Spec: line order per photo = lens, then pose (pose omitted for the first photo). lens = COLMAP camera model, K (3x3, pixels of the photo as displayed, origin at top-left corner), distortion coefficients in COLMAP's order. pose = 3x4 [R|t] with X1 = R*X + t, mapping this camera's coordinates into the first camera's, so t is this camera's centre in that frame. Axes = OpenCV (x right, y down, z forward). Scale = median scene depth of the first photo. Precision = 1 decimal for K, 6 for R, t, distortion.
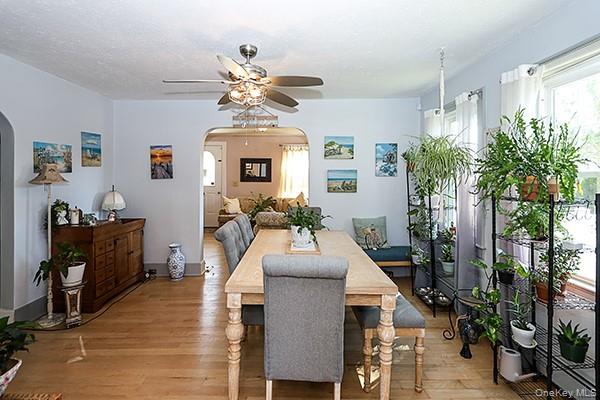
lens RADIAL K [[289.4, 0, 296.1], [0, 289.4, 175.8], [0, 0, 1]] dist [-0.010141, -0.001195]
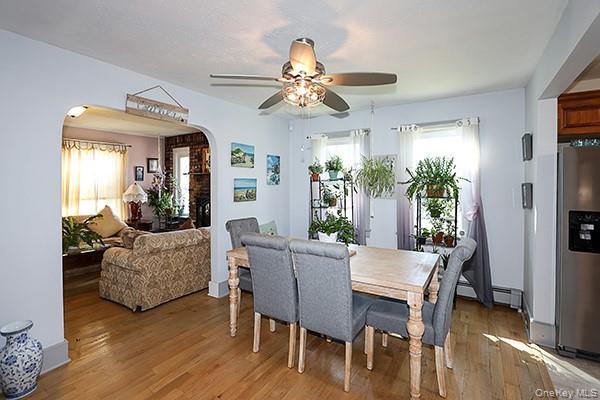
lens RADIAL K [[289.4, 0, 308.3], [0, 289.4, 184.5], [0, 0, 1]] dist [-0.010141, -0.001195]
pose [[0.521077, -0.001731, 0.853508, -0.616782], [-0.001564, 0.999994, 0.002983, -0.003731], [-0.853508, -0.002889, 0.521072, 0.331349]]
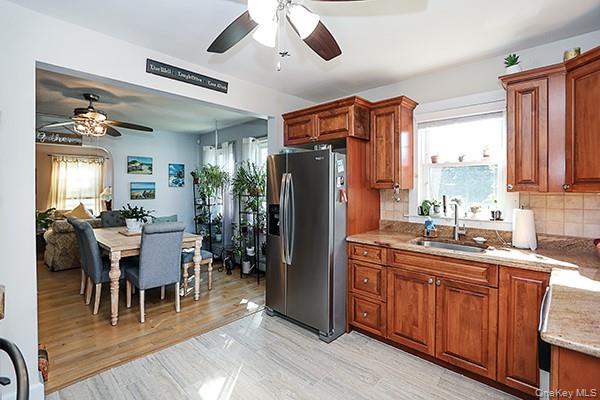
lens RADIAL K [[289.4, 0, 304.9], [0, 289.4, 189.2], [0, 0, 1]] dist [-0.010141, -0.001195]
pose [[0.687683, -0.010459, 0.725936, -0.314904], [0.005085, 0.999941, 0.009590, 0.003176], [-0.725993, -0.002903, 0.687696, -0.483623]]
